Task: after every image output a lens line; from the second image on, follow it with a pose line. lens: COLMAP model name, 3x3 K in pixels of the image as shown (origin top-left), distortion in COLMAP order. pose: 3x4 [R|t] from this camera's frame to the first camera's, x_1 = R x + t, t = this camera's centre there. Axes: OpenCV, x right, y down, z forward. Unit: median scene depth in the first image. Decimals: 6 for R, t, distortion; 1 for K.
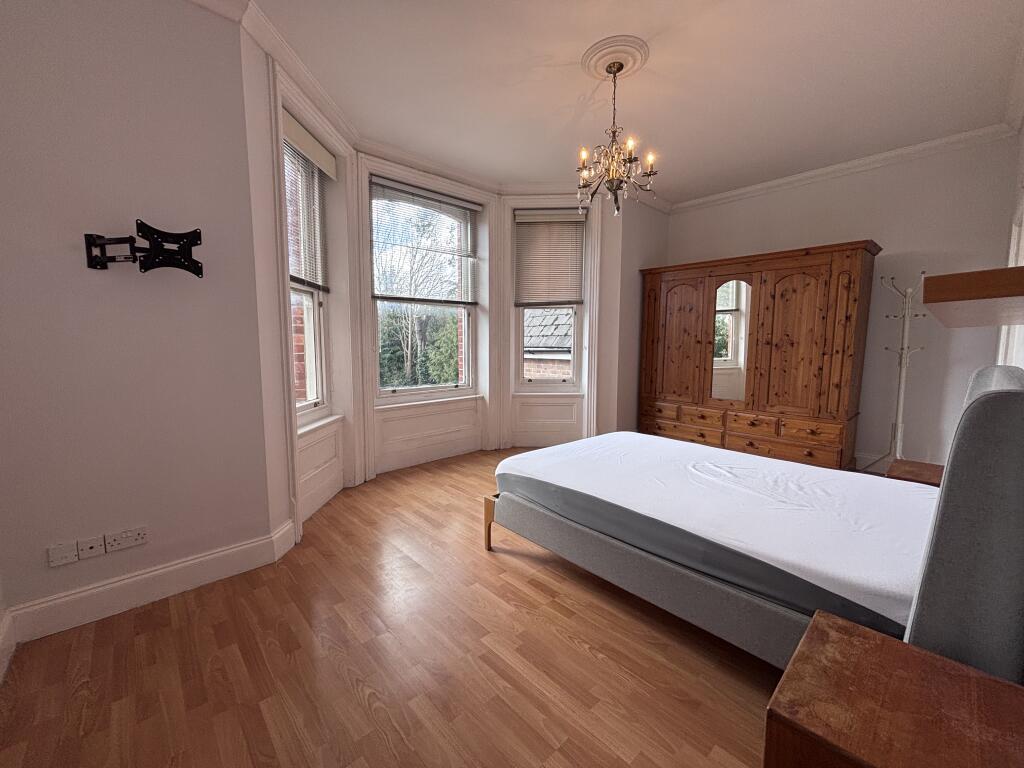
lens RADIAL K [[414.2, 0, 509.6], [0, 414.2, 384.5], [0, 0, 1]] dist [0.011390, -0.000085]
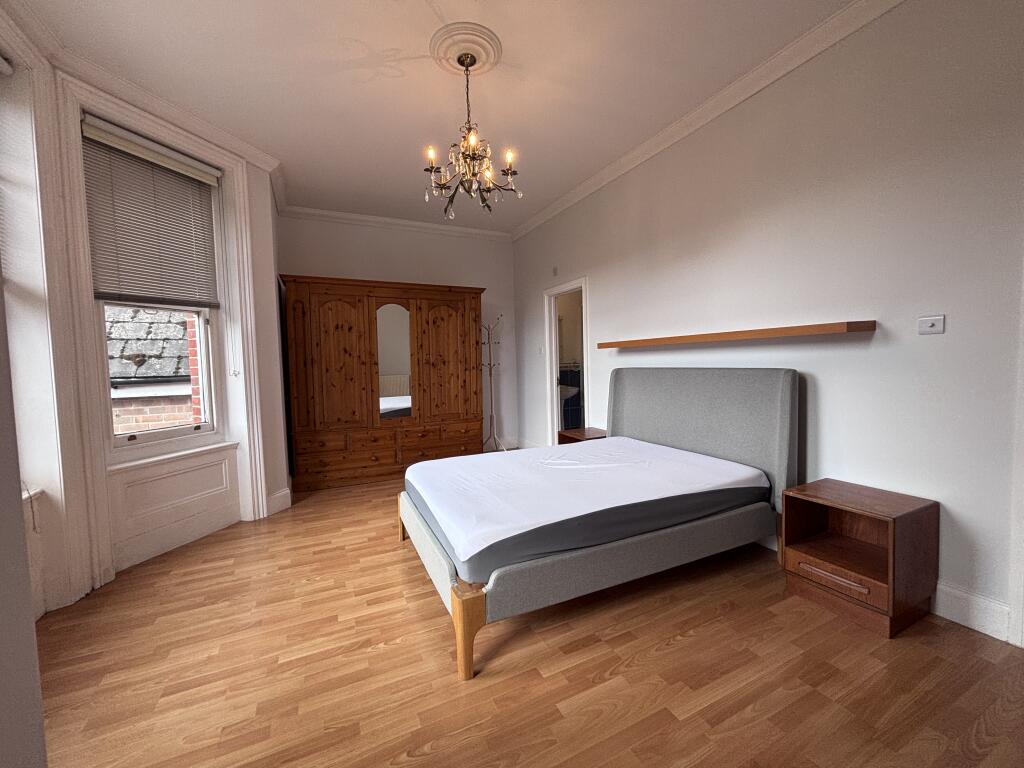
lens RADIAL K [[414.2, 0, 509.6], [0, 414.2, 384.5], [0, 0, 1]] dist [0.011390, -0.000085]
pose [[0.290832, -0.061030, 0.954826, -0.408092], [0.124224, 0.991925, 0.025564, -0.040317], [-0.948675, 0.111178, 0.296065, 0.457936]]
